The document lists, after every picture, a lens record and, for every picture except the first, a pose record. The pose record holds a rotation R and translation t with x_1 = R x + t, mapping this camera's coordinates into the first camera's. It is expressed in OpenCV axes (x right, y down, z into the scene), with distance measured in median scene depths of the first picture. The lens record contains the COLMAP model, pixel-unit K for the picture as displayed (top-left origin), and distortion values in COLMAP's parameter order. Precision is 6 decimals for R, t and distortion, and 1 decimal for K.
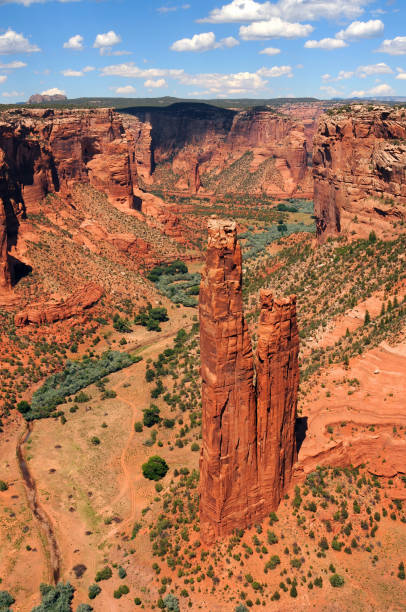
lens RADIAL K [[759.7, 0, 199.9], [0, 759.7, 308.1], [0, 0, 1]] dist [-0.090376, 0.018582]
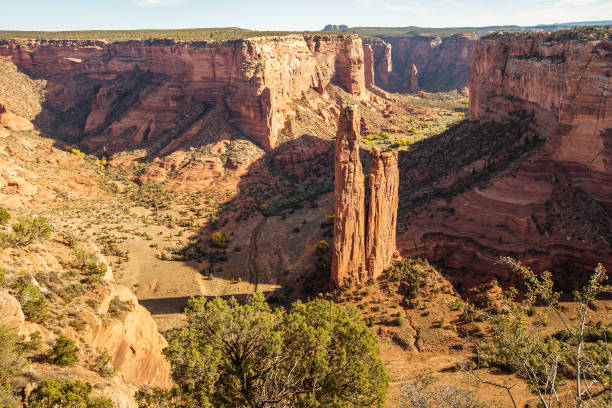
lens RADIAL K [[469.7, 0, 307.8], [0, 469.7, 203.8], [0, 0, 1]] dist [-0.017755, 0.088376]
pose [[0.962847, 0.089645, -0.254735, 0.113700], [-0.067089, 0.993126, 0.095916, 0.006341], [0.261582, -0.075263, 0.962242, -0.024873]]
